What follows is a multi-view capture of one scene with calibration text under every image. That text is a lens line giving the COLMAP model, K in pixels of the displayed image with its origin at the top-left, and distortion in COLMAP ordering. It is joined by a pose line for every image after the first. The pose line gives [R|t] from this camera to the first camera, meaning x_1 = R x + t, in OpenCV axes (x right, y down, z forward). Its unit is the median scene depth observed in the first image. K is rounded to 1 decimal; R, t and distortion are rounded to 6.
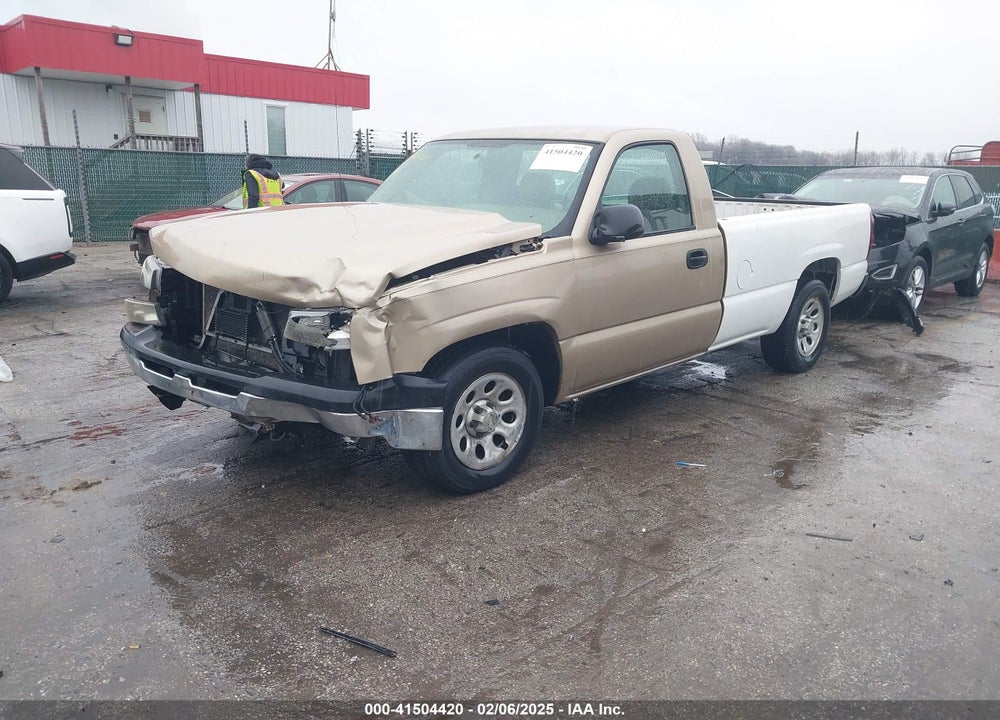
lens RADIAL K [[778.7, 0, 510.6], [0, 778.7, 379.1], [0, 0, 1]] dist [0.053315, -0.068715]
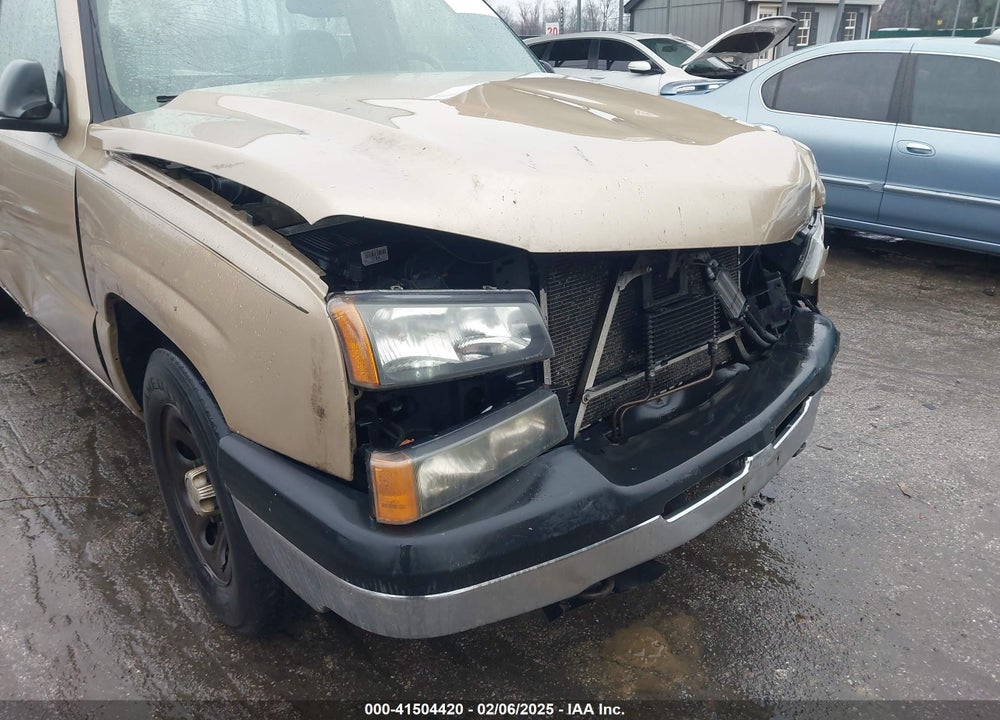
lens RADIAL K [[778.7, 0, 510.6], [0, 778.7, 379.1], [0, 0, 1]] dist [0.053315, -0.068715]
pose [[0.077147, -0.395340, 0.915290, -0.936842], [0.263050, 0.893568, 0.363786, -0.281704], [-0.961693, 0.212702, 0.172930, 1.156063]]
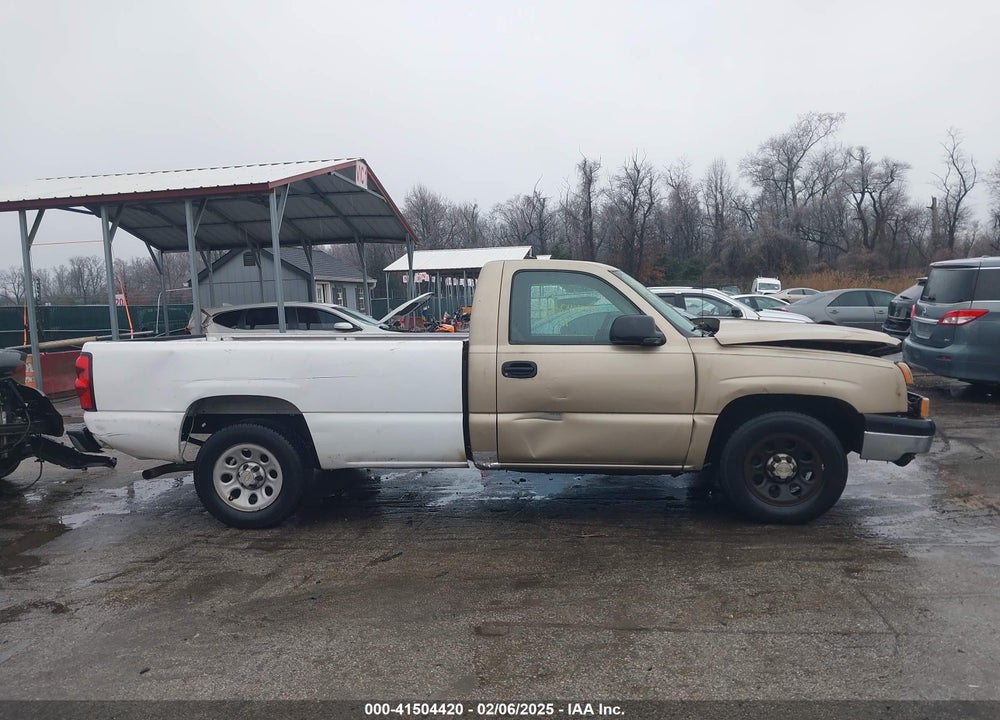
lens RADIAL K [[778.7, 0, 510.6], [0, 778.7, 379.1], [0, 0, 1]] dist [0.053315, -0.068715]
pose [[-0.619960, -0.066183, 0.781837, -1.282312], [0.222133, 0.940867, 0.255786, -0.709841], [-0.752533, 0.332249, -0.568599, 2.685279]]
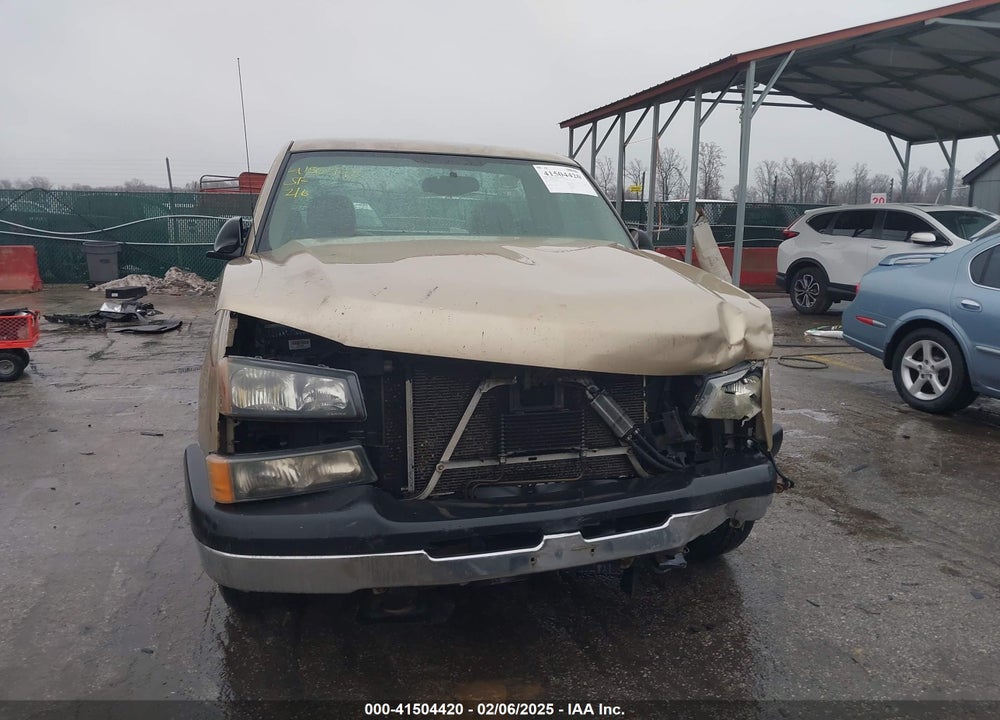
lens RADIAL K [[778.7, 0, 510.6], [0, 778.7, 379.1], [0, 0, 1]] dist [0.053315, -0.068715]
pose [[0.493201, -0.183326, 0.850379, -1.002361], [0.210795, 0.973594, 0.087633, -0.192997], [-0.843989, 0.136035, 0.518822, 0.783478]]
